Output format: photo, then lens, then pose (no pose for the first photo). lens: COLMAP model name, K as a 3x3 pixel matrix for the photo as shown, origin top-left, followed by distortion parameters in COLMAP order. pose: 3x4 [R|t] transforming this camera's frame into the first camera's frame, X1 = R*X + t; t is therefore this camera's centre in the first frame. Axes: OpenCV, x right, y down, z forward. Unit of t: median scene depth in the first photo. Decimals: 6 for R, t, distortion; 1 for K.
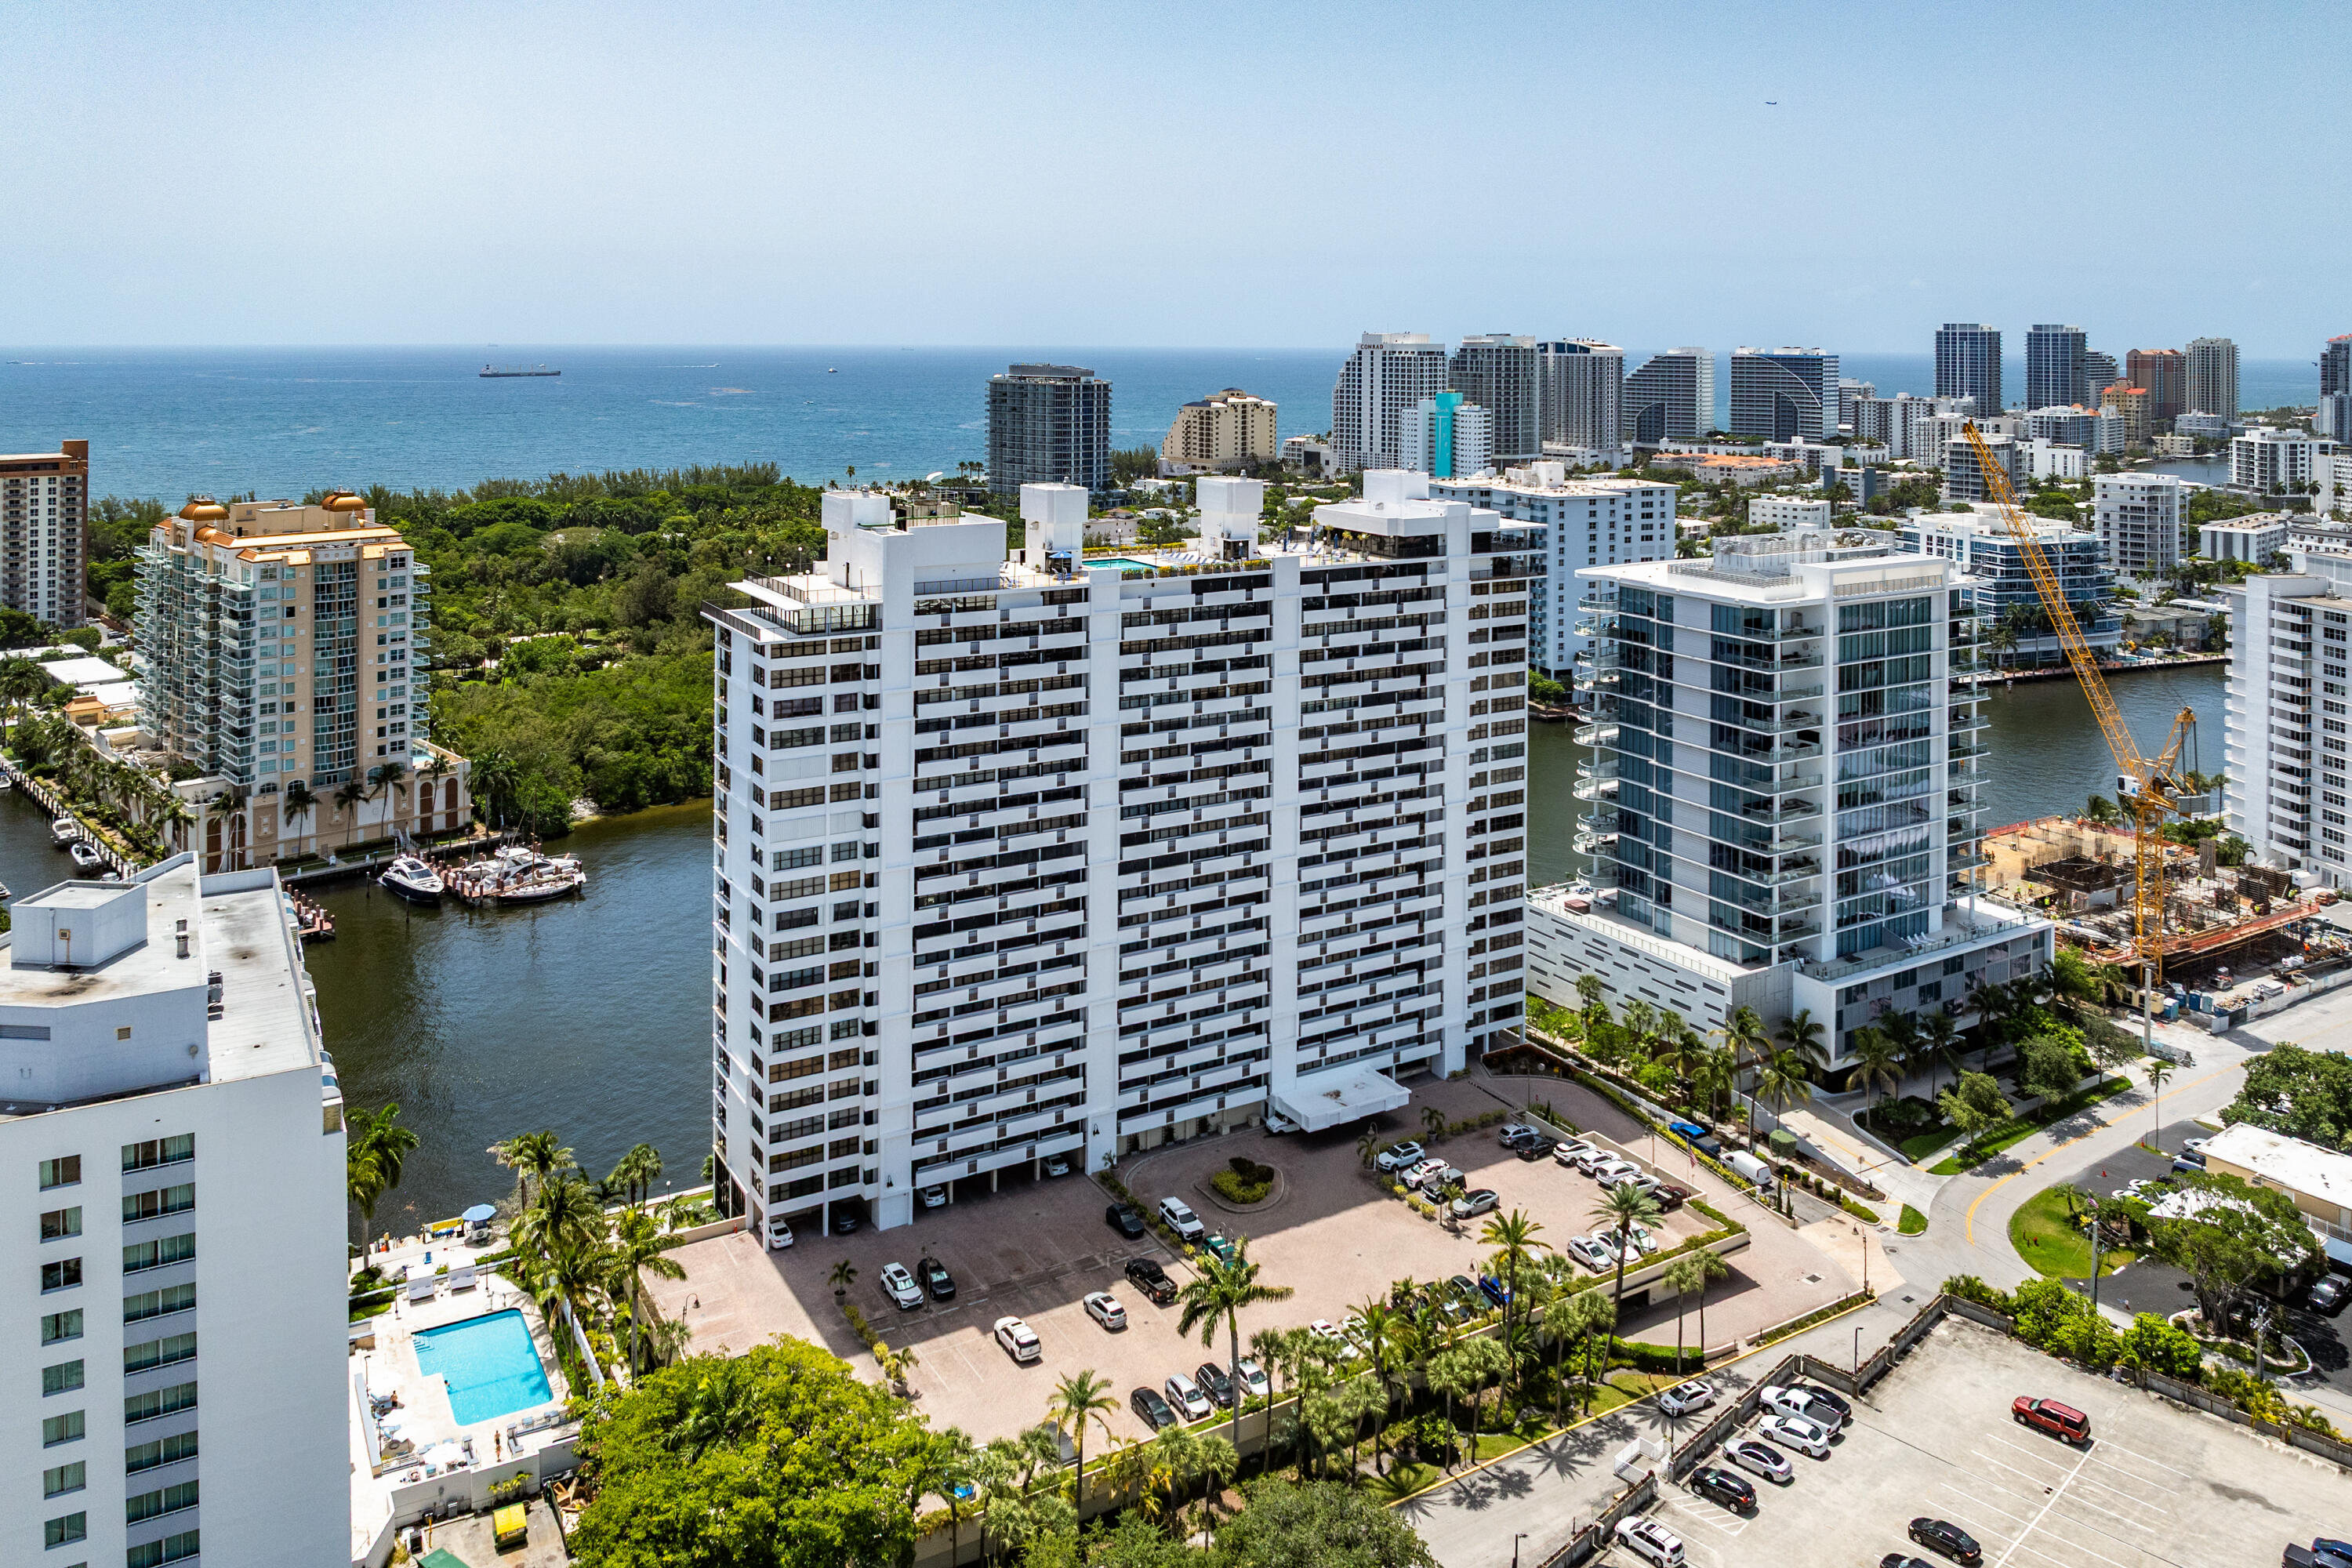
lens RADIAL K [[1768.3, 0, 1166.8], [0, 1768.3, 511.7], [0, 0, 1]] dist [0.002861, -0.058973]
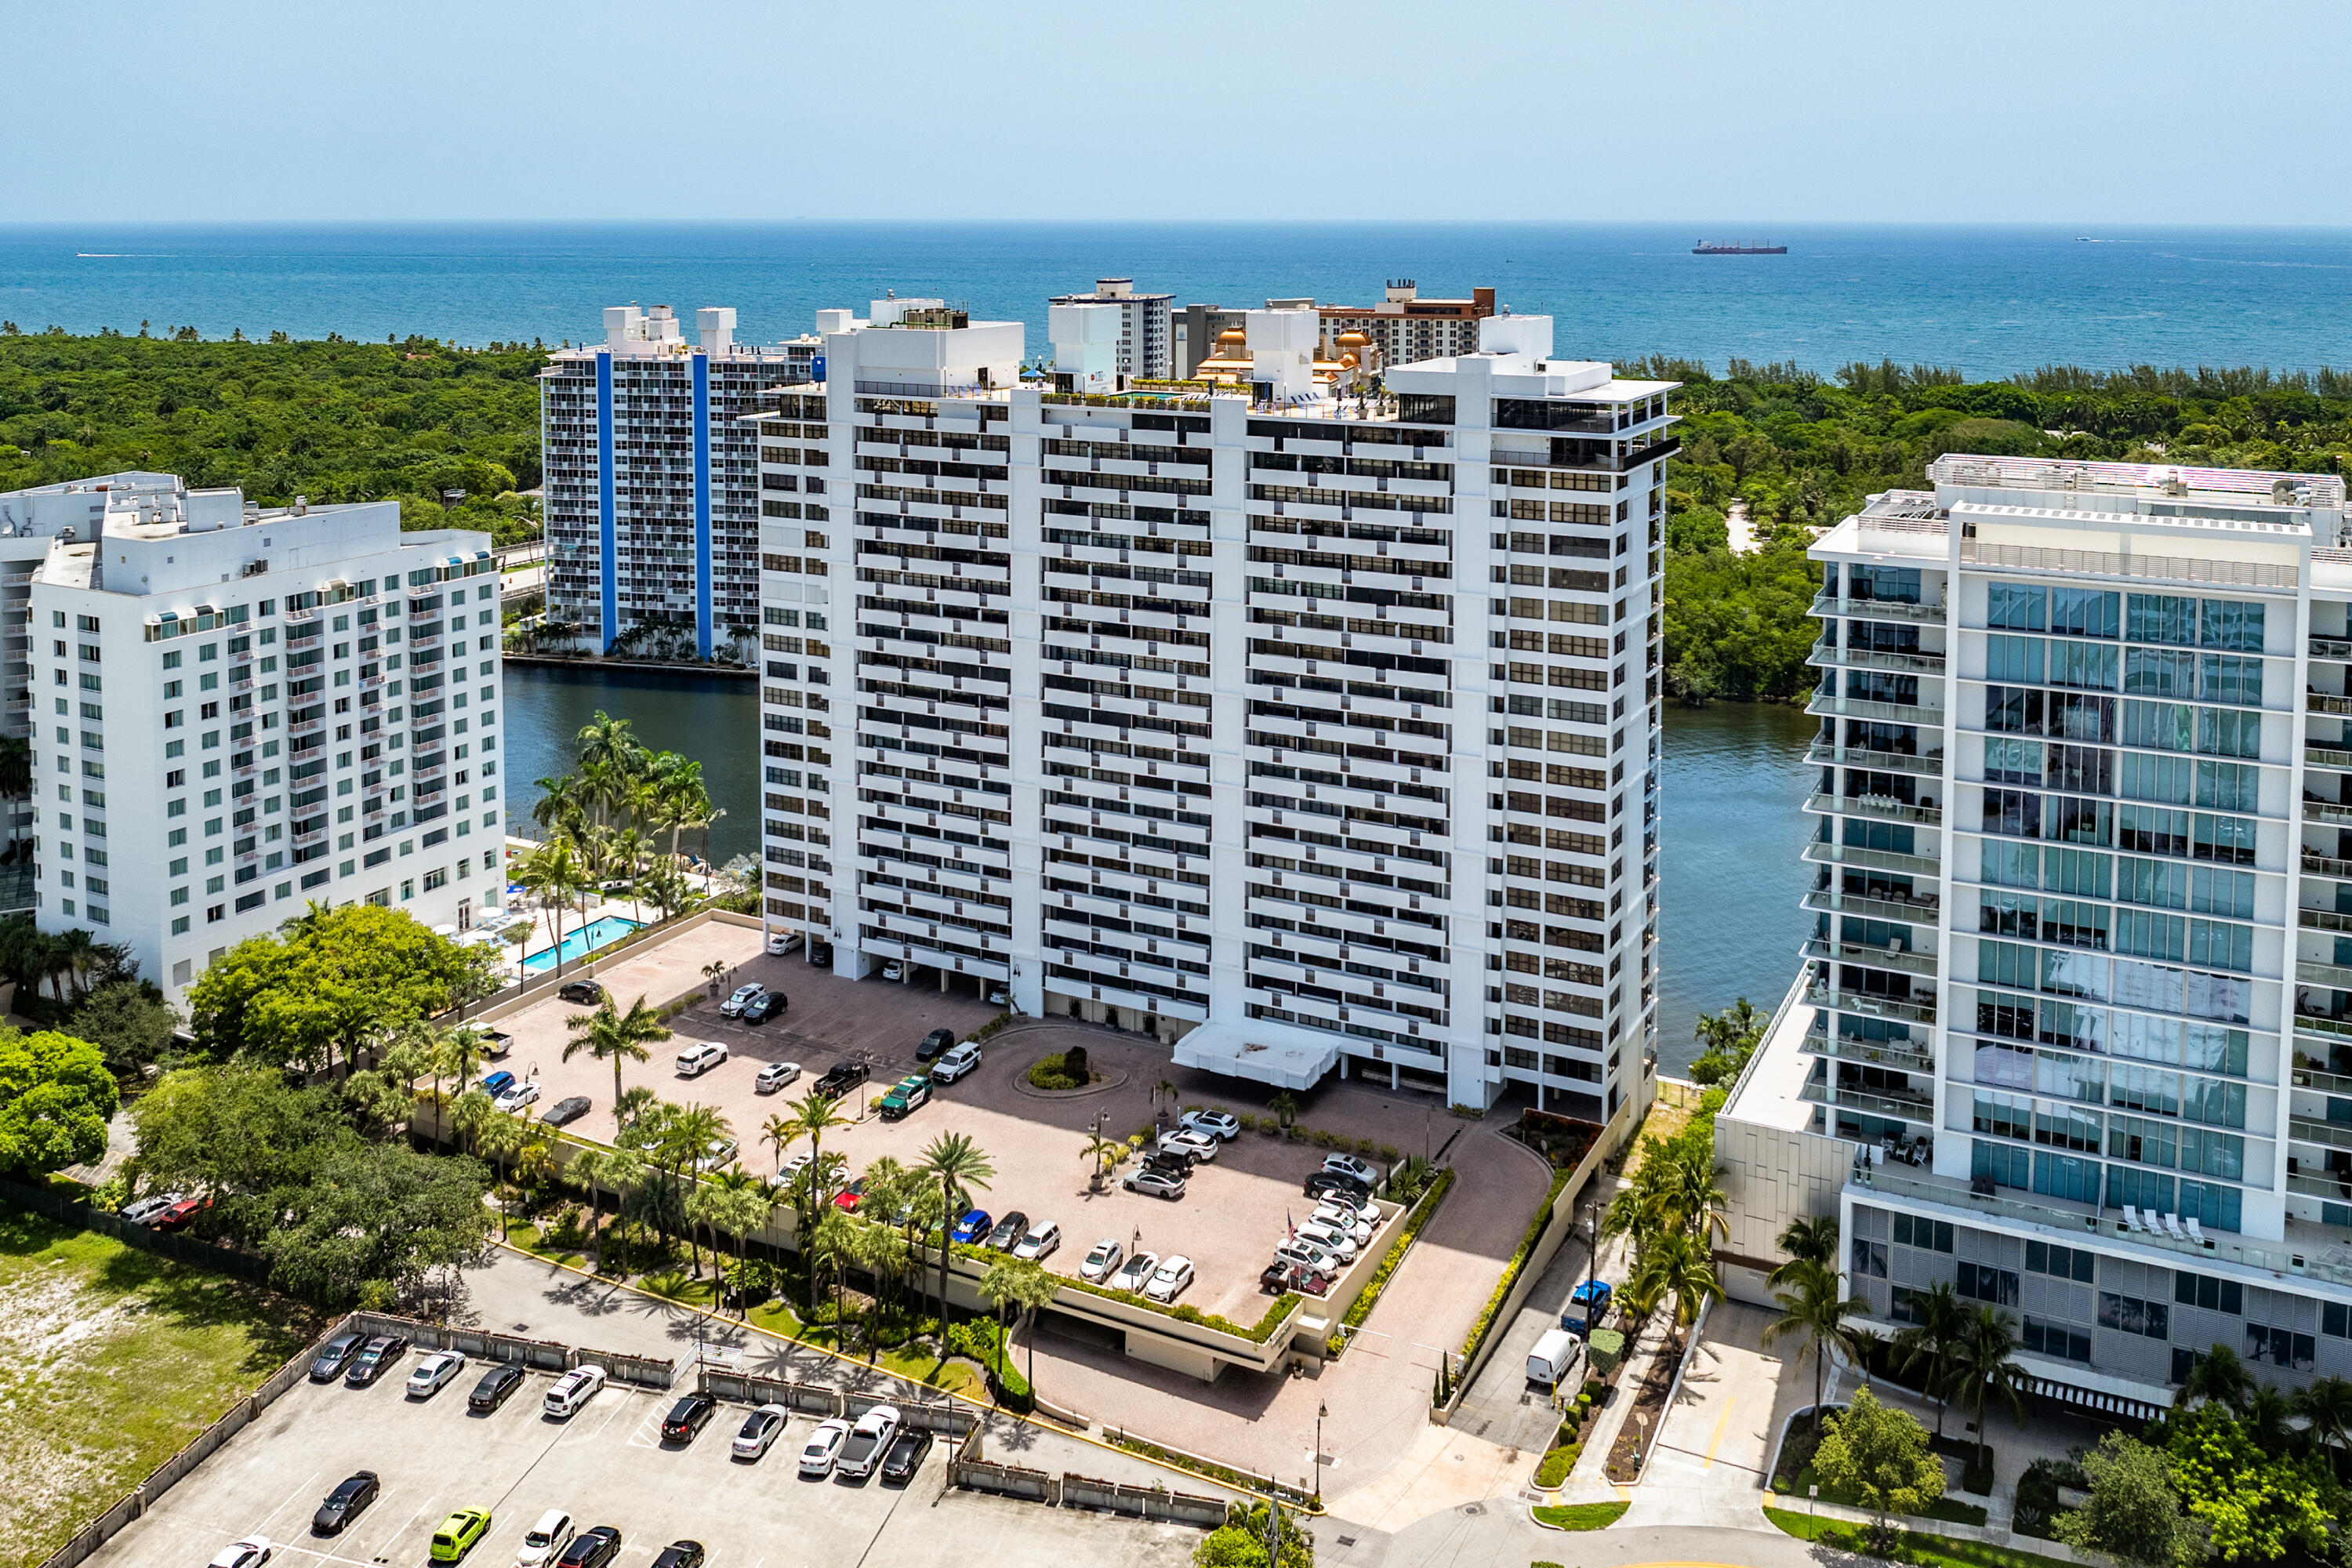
lens RADIAL K [[2043.9, 0, 1184.1], [0, 2043.9, 529.5], [0, 0, 1]] dist [-0.006619, -0.068505]
pose [[0.512998, 0.128125, -0.848774, 0.936341], [-0.083255, 0.991562, 0.099360, -0.008585], [0.854343, 0.019694, 0.519337, 0.498001]]
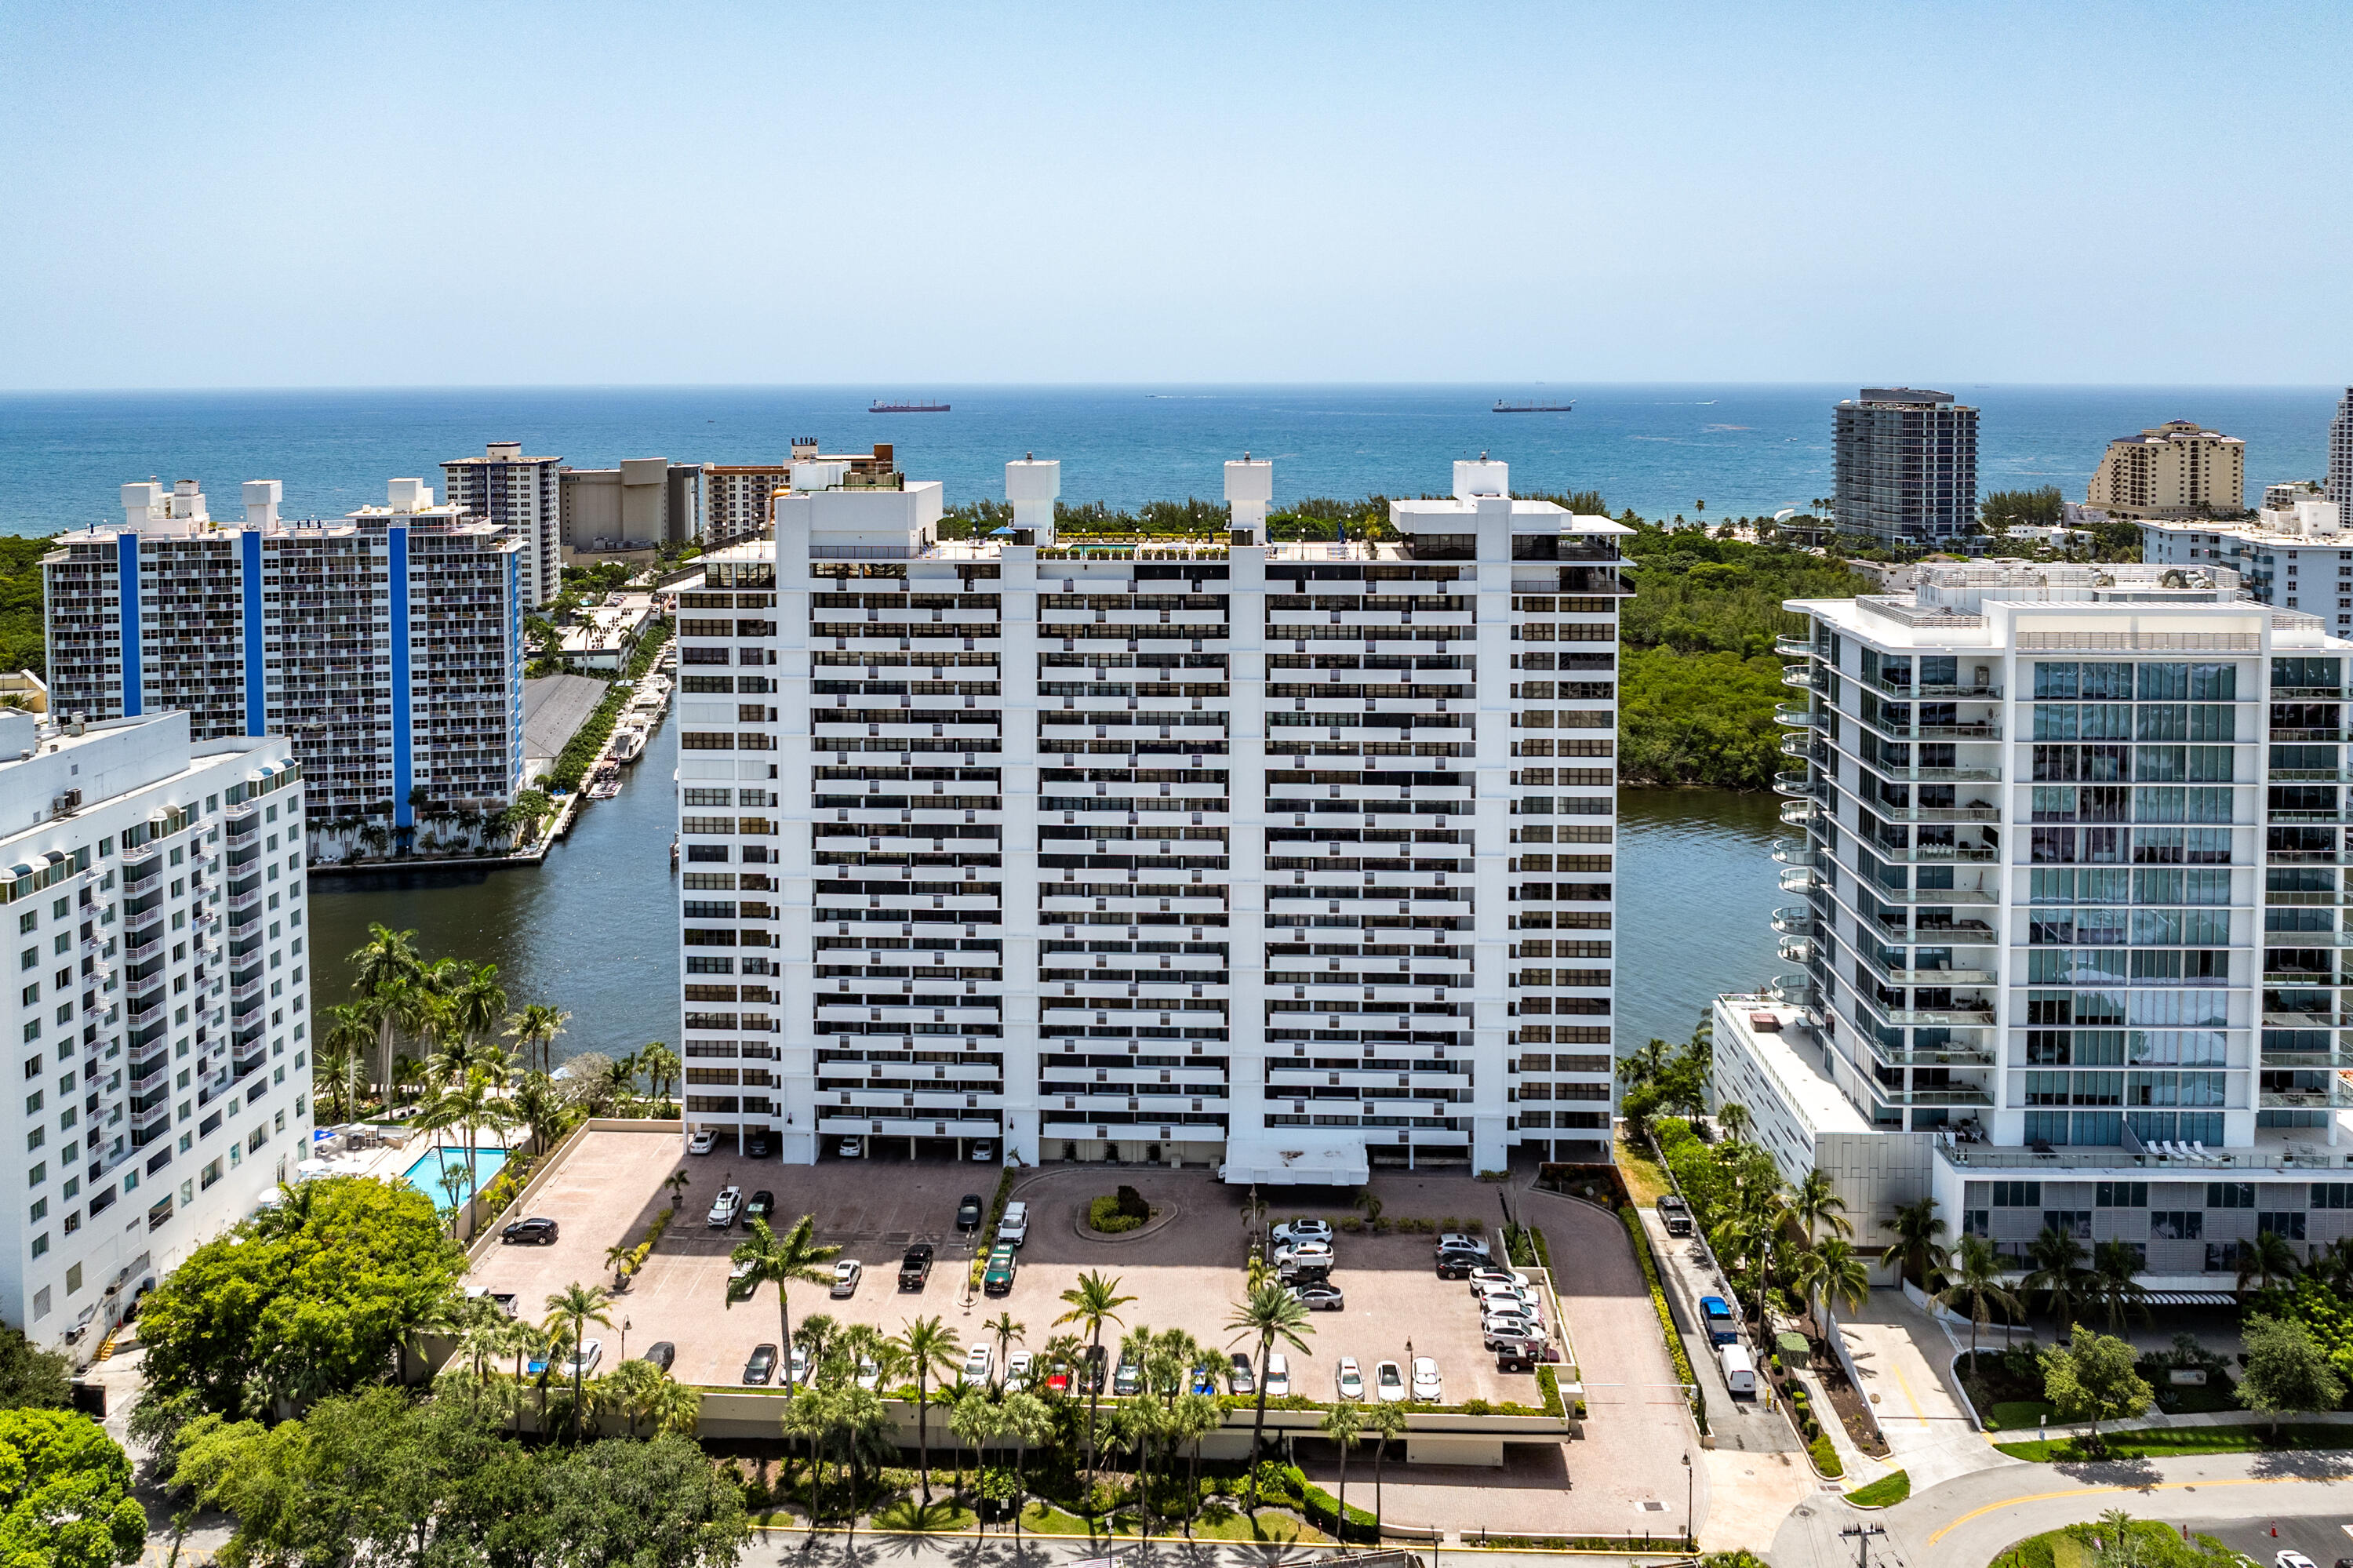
lens RADIAL K [[1835.2, 0, 1150.5], [0, 1835.2, 614.8], [0, 0, 1]] dist [-0.027293, -0.016227]
pose [[0.829090, 0.065360, -0.555282, 0.570947], [-0.048105, 0.997800, 0.045621, 0.020685], [0.557042, -0.011112, 0.830410, 0.211088]]
